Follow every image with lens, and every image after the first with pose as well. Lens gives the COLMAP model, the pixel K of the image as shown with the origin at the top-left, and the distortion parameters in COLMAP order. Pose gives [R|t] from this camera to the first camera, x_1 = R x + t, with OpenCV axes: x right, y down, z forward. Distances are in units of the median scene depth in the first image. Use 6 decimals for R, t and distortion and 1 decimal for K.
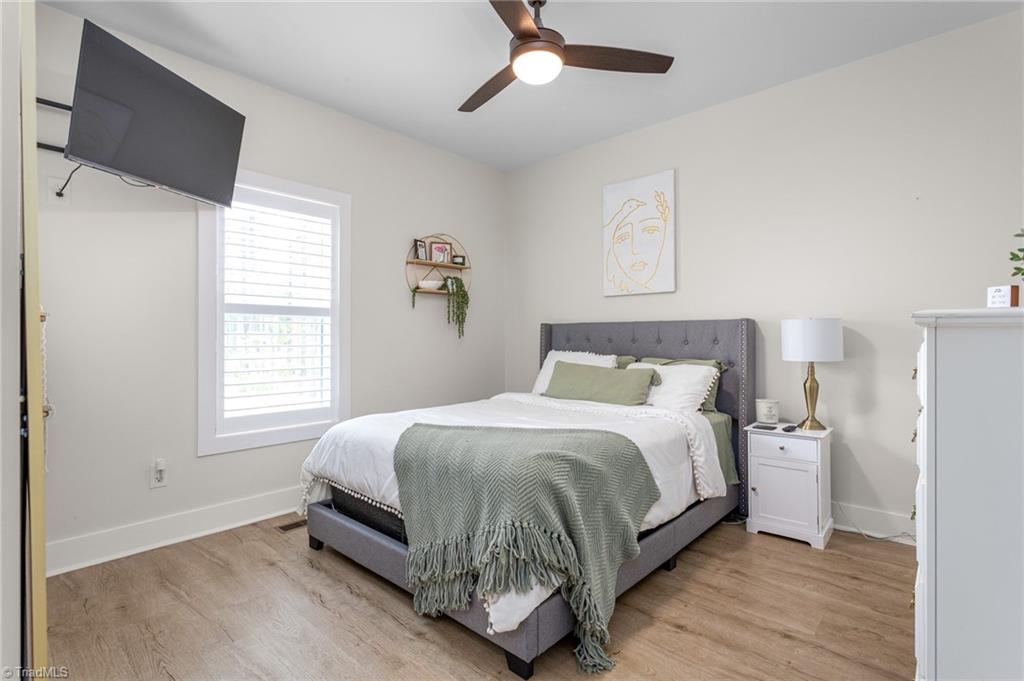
lens RADIAL K [[488.1, 0, 512.0], [0, 488.1, 340.5], [0, 0, 1]] dist [0.001227, 0.000802]
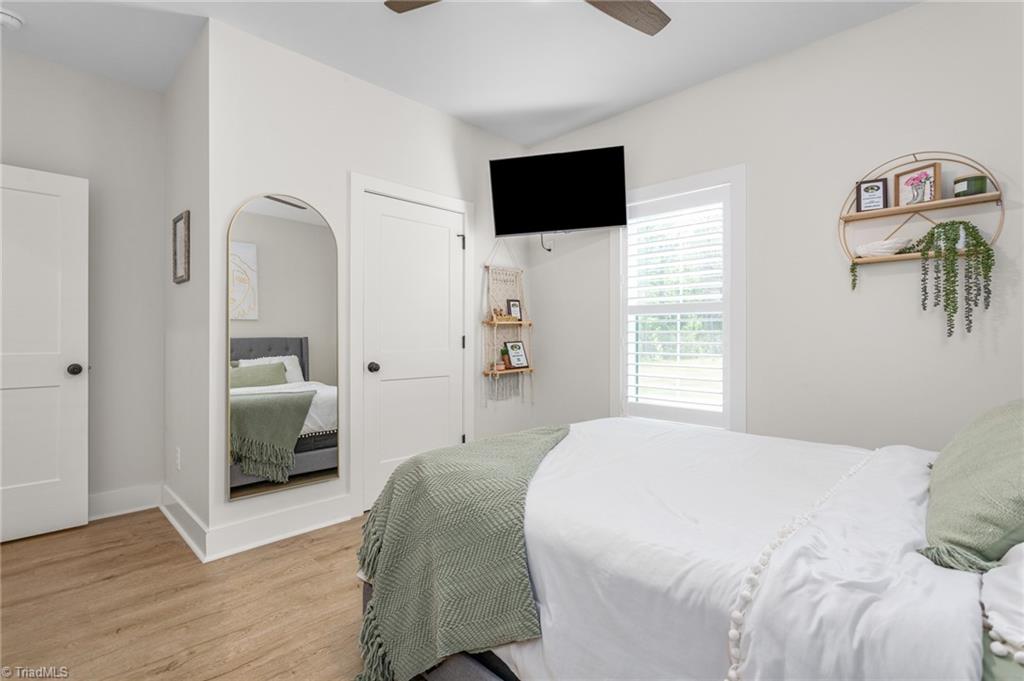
lens RADIAL K [[488.1, 0, 512.0], [0, 488.1, 340.5], [0, 0, 1]] dist [0.001227, 0.000802]
pose [[-0.047397, 0.015534, -0.998755, 0.521539], [-0.003987, 0.999868, 0.015741, -0.007938], [0.998868, 0.004729, -0.047329, 0.640070]]
